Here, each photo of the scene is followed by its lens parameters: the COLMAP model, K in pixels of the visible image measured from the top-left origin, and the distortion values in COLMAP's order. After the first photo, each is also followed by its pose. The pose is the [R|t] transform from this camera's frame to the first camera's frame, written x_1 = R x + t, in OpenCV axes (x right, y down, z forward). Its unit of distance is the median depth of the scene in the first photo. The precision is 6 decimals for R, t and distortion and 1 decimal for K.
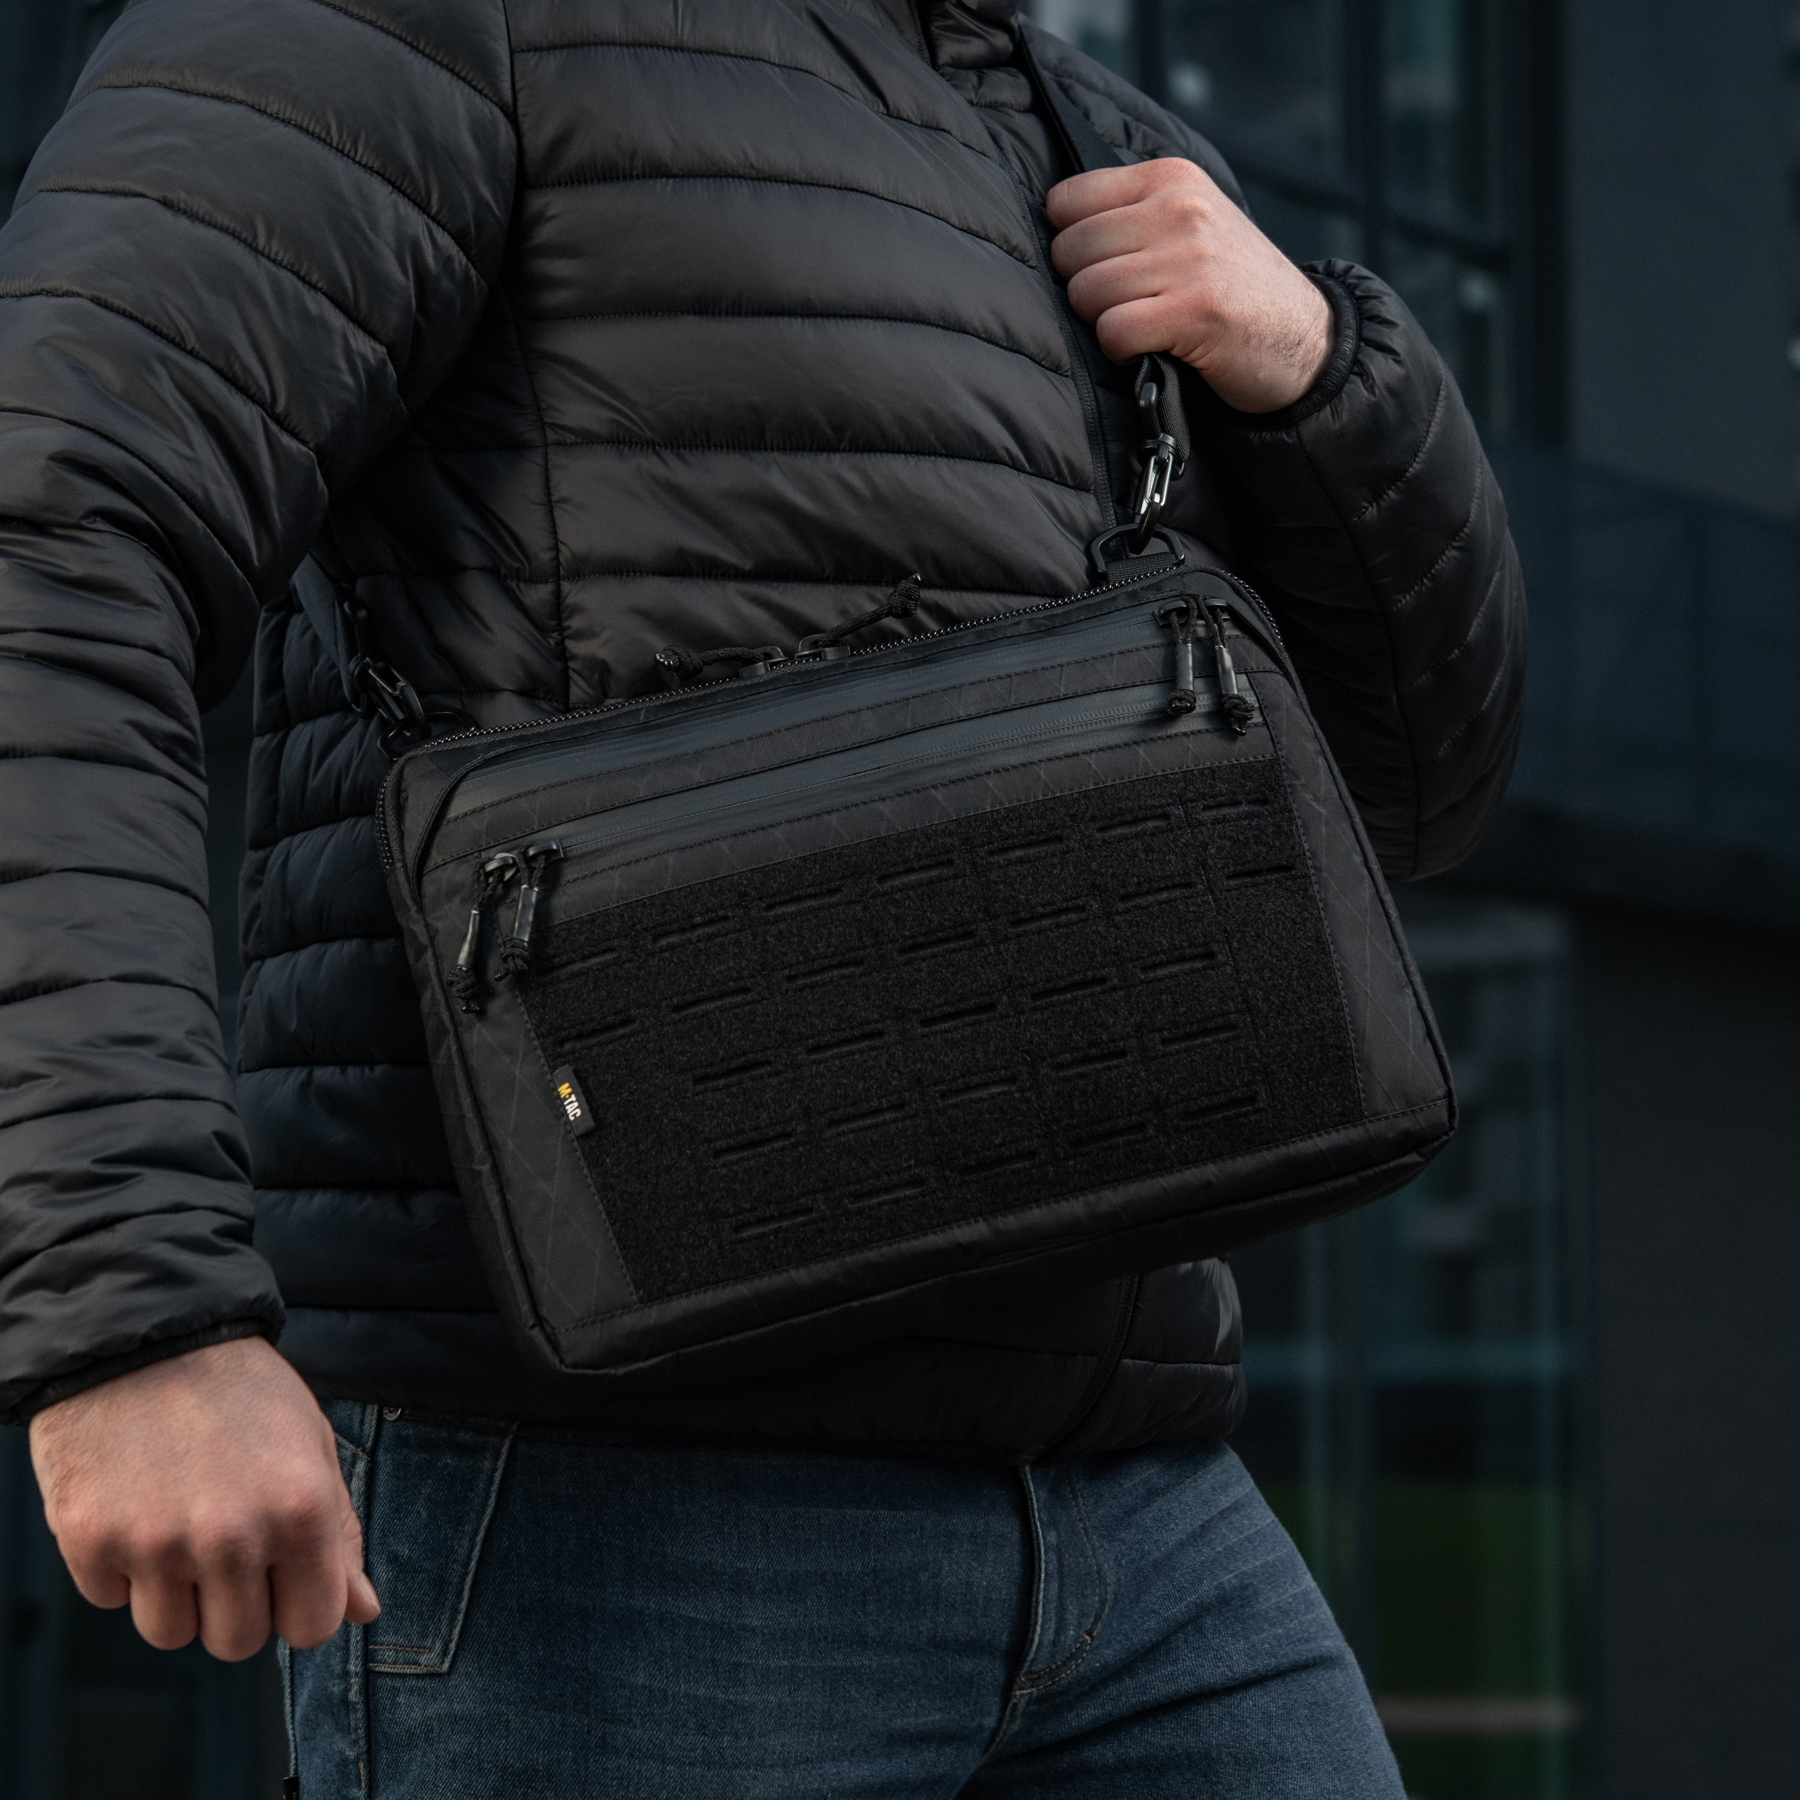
lens RADIAL K [[5049.4, 0, 847.1], [0, 5049.4, 897.1], [0, 0, 1]] dist [-0.088194, 0.644180]
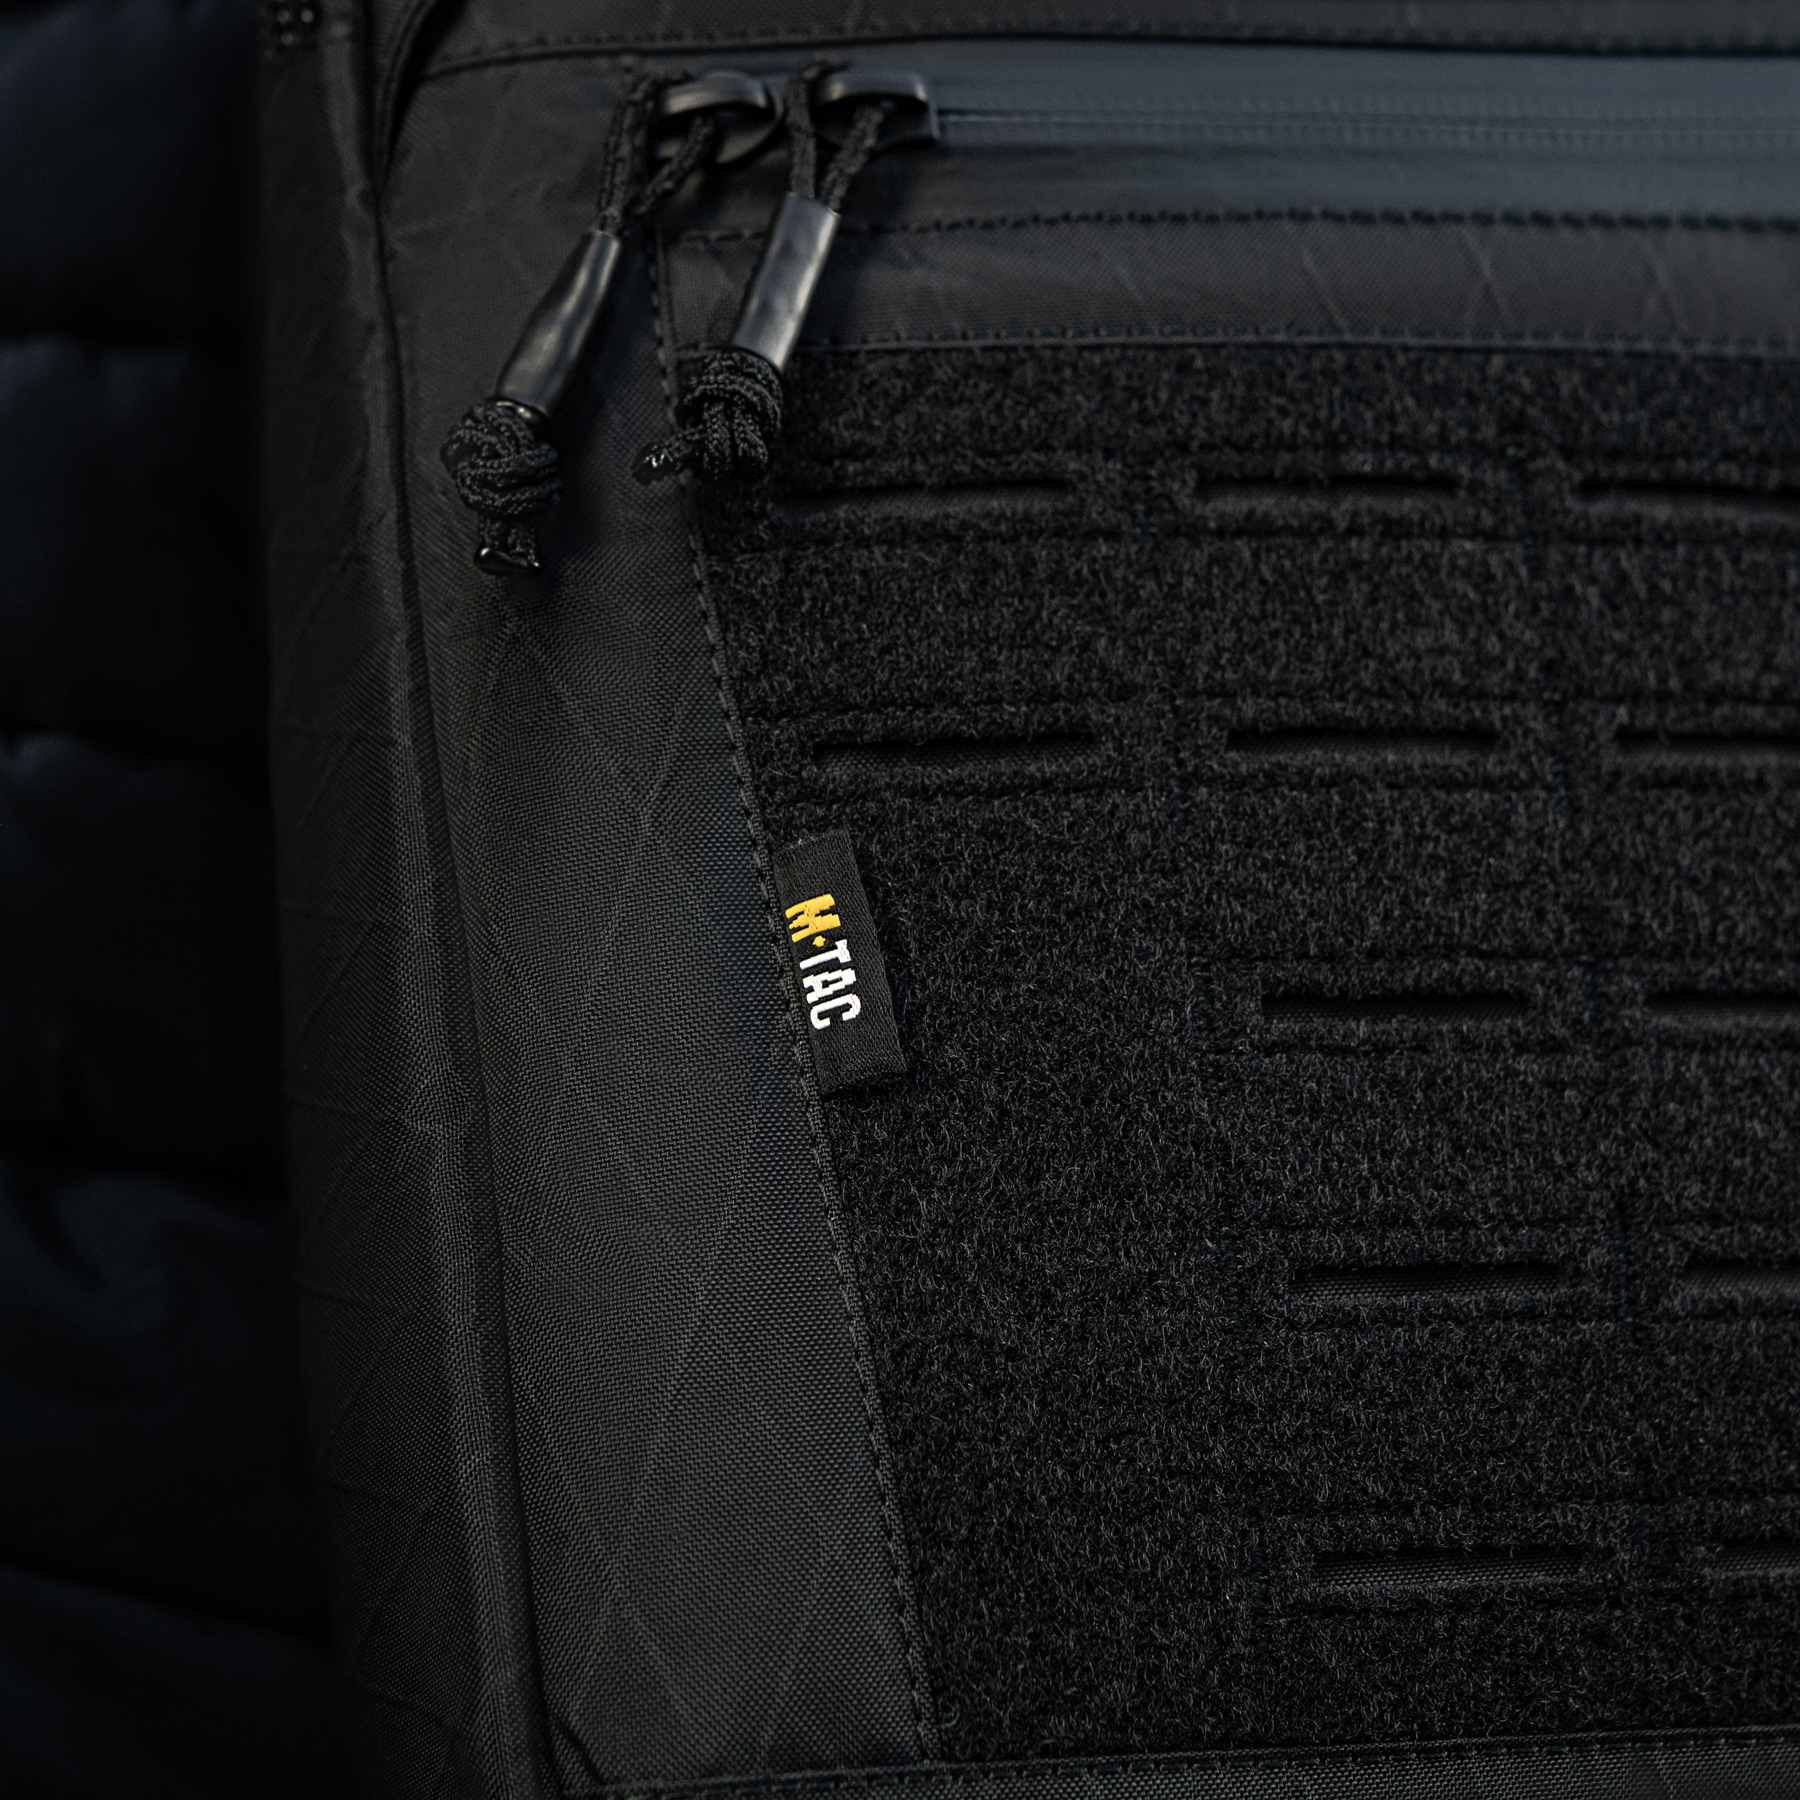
lens RADIAL K [[5458.4, 0, 900.0], [0, 5458.4, 900.0], [0, 0, 1]] dist [-0.050230, 0.140422]
pose [[0.954153, 0.244688, 0.172391, -0.100910], [-0.233833, 0.968896, -0.081006, 0.059200], [-0.186851, 0.036981, 0.981692, 0.702084]]
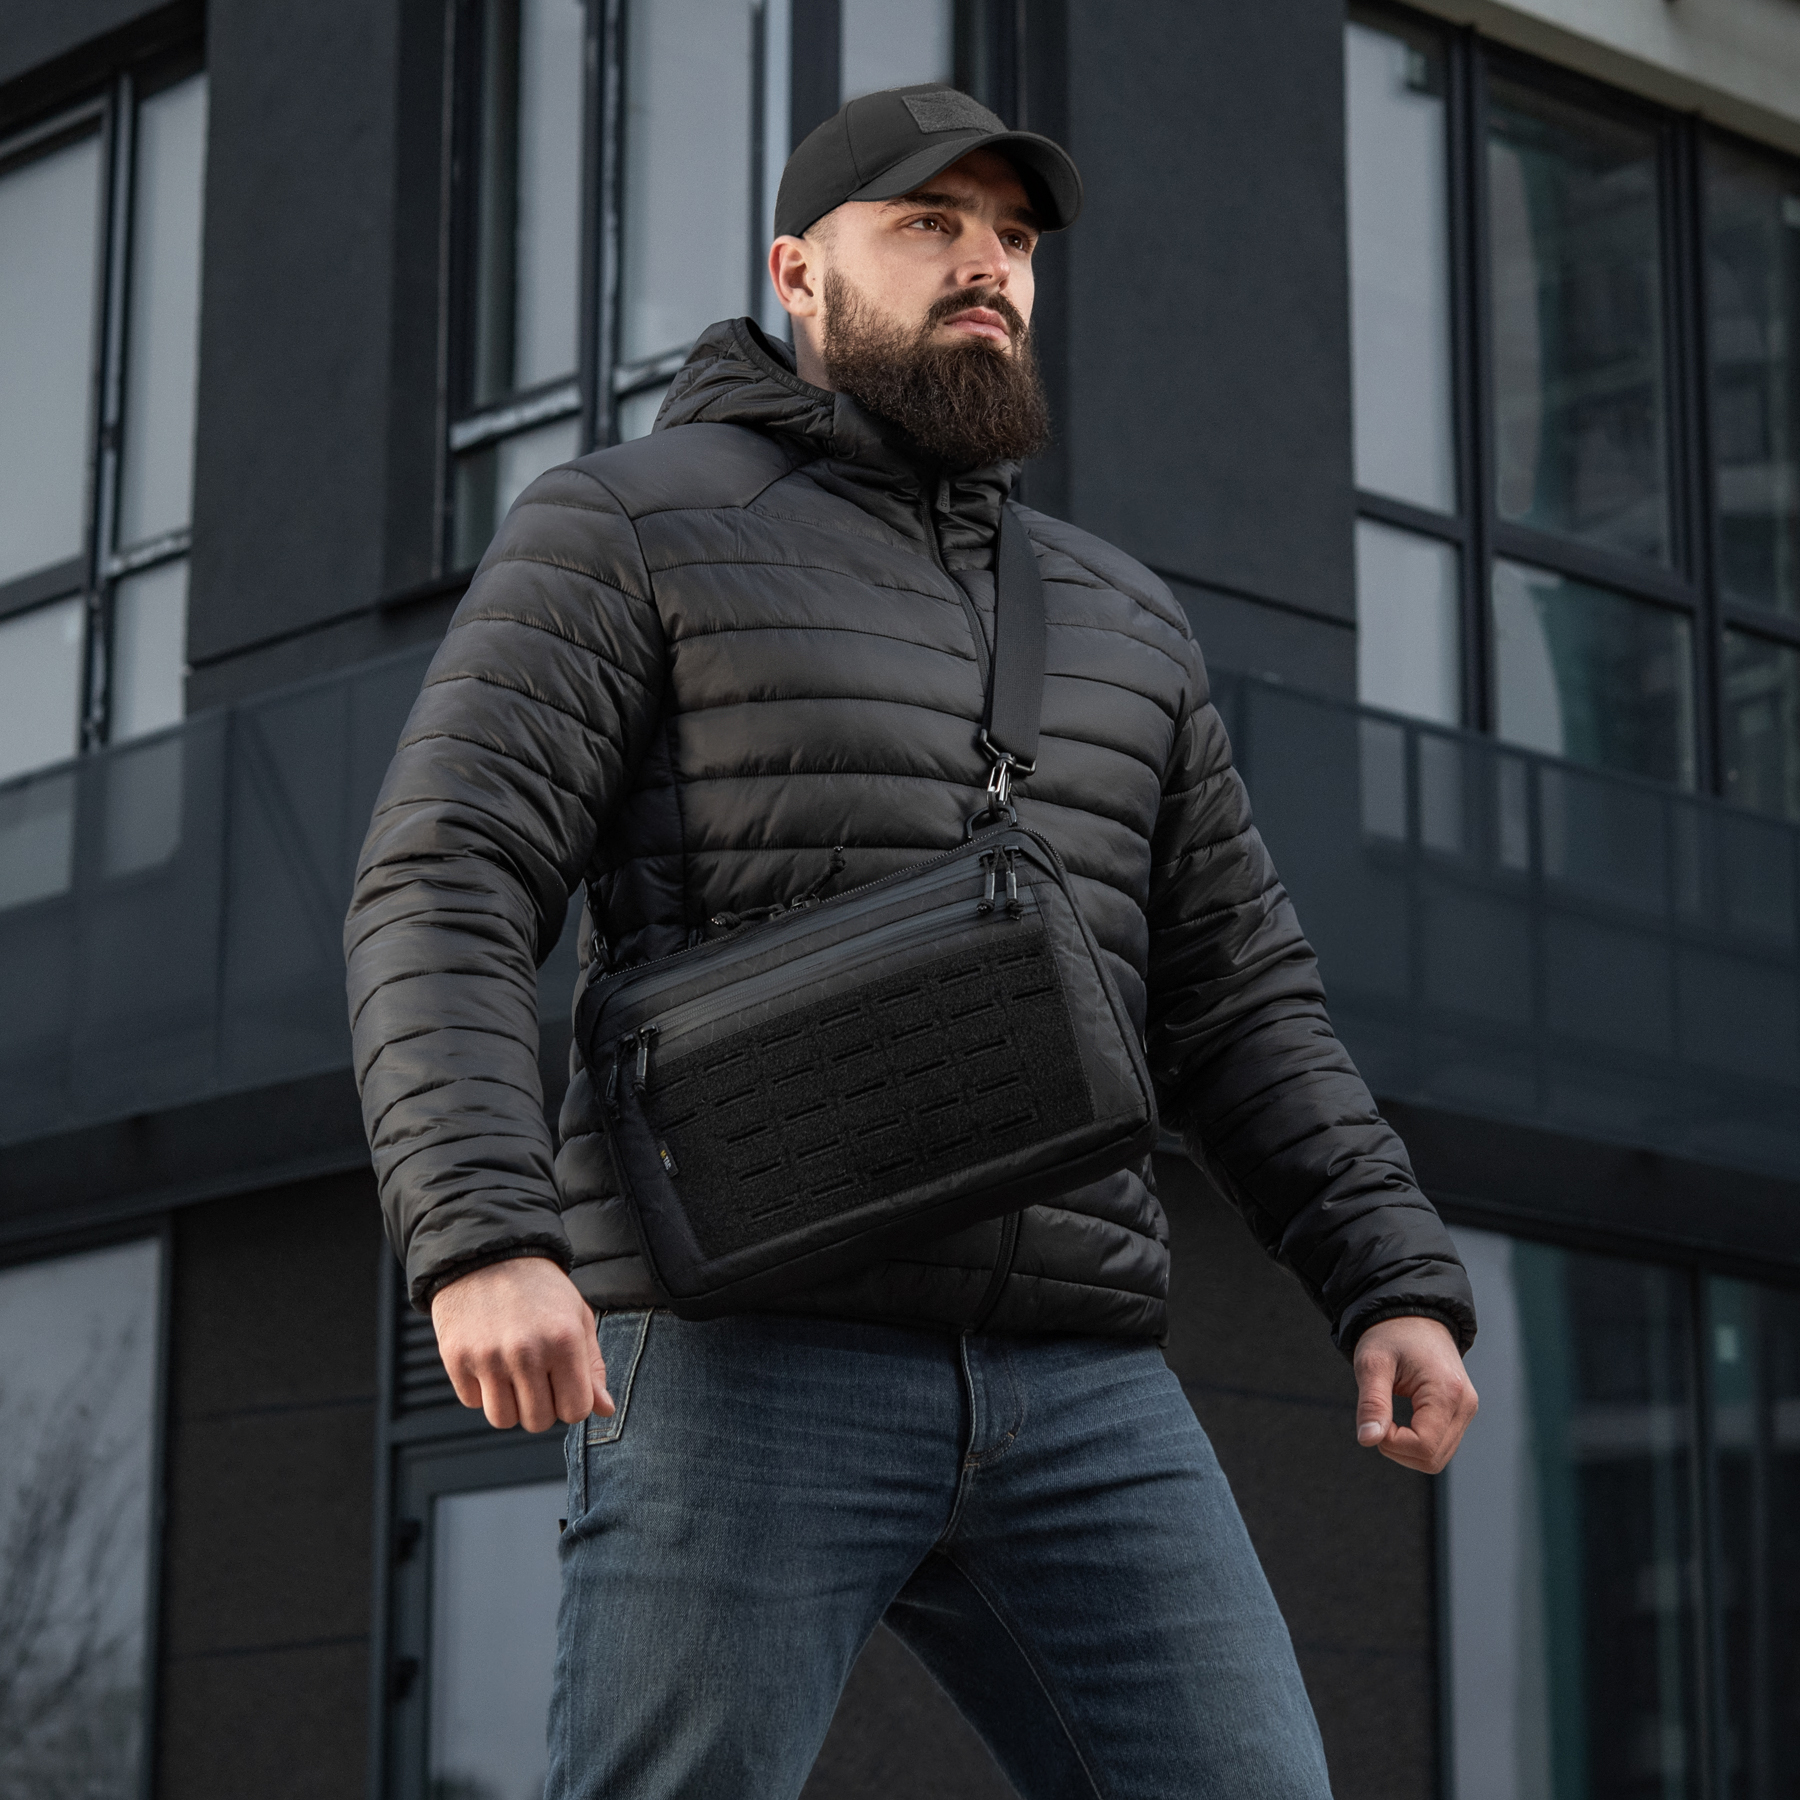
lens RADIAL K [[5049.4, 0, 847.1], [0, 5049.4, 897.1], [0, 0, 1]] dist [-0.088194, 0.644180]
pose [[0.955437, -0.129488, -0.265278, 0.516985], [0.117133, 0.991182, -0.061946, 0.067013], [0.270961, 0.028113, 0.962180, -0.792238]]
